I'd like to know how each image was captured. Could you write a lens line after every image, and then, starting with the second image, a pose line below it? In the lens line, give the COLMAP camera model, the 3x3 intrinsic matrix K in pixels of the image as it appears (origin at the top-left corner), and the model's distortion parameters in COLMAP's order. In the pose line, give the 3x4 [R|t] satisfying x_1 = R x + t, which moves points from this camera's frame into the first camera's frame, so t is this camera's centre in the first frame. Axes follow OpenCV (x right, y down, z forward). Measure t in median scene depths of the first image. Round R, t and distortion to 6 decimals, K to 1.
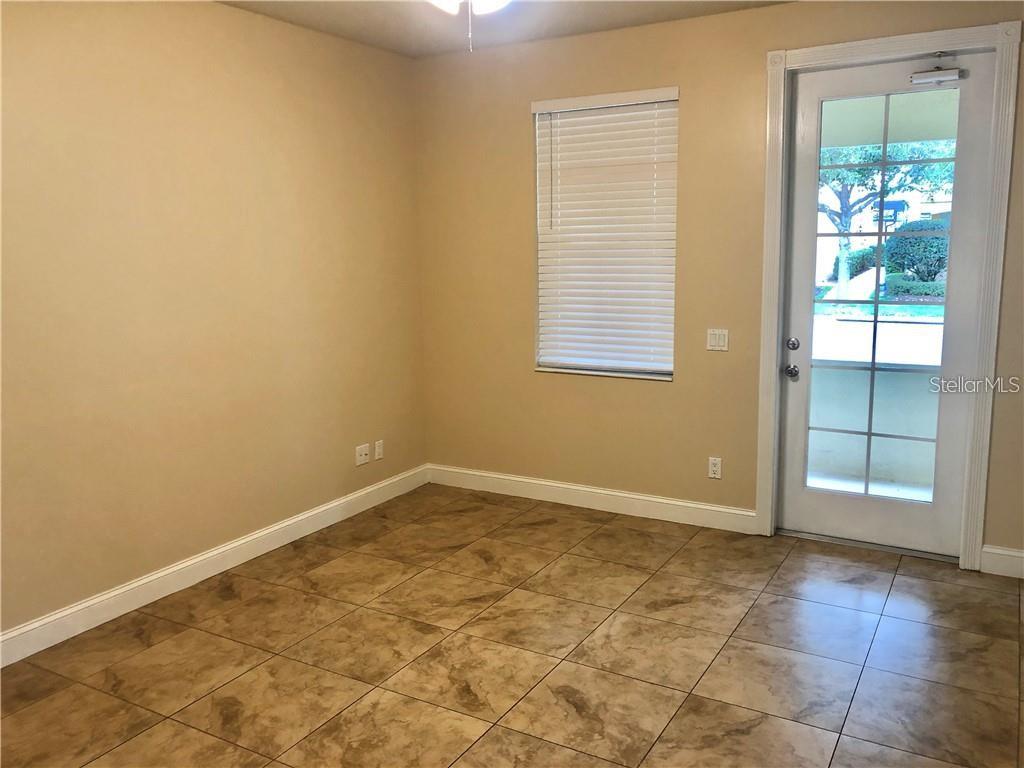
lens RADIAL K [[844.6, 0, 510.2], [0, 844.6, 384.1], [0, 0, 1]] dist [0.000818, 0.014332]
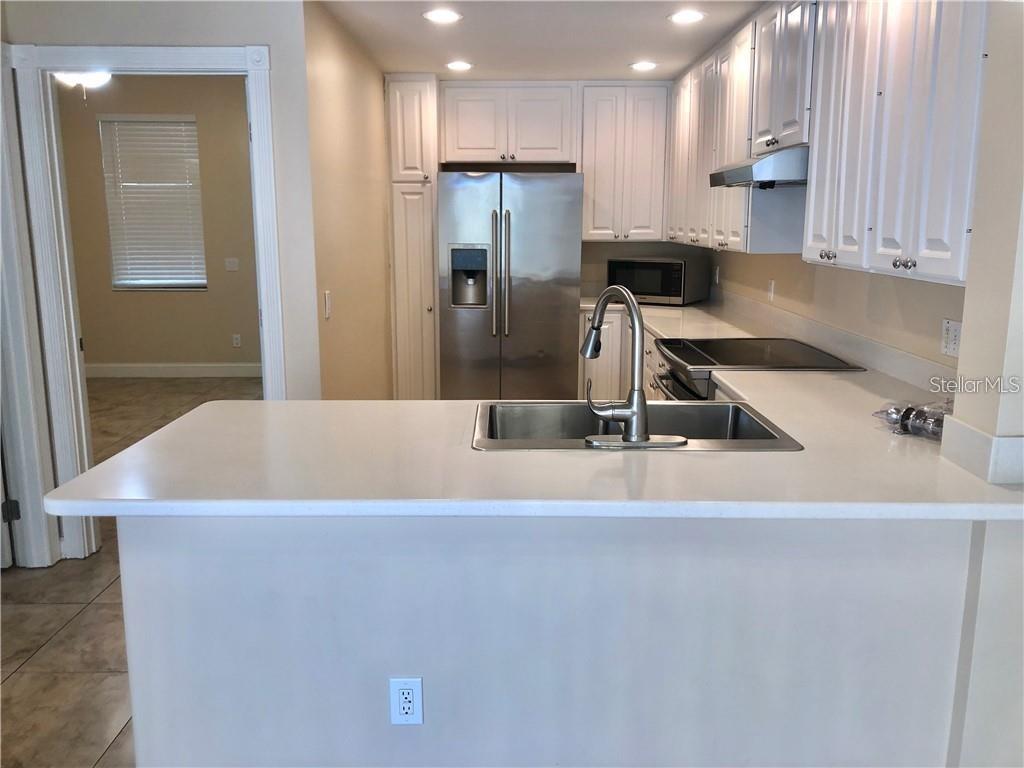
lens RADIAL K [[844.6, 0, 512.7], [0, 844.6, 382.2], [0, 0, 1]] dist [0.000818, 0.014332]
pose [[0.863685, -0.076363, 0.498215, -0.132149], [0.064926, 0.997077, 0.040272, 0.150068], [-0.499834, -0.002435, 0.866118, -0.753691]]
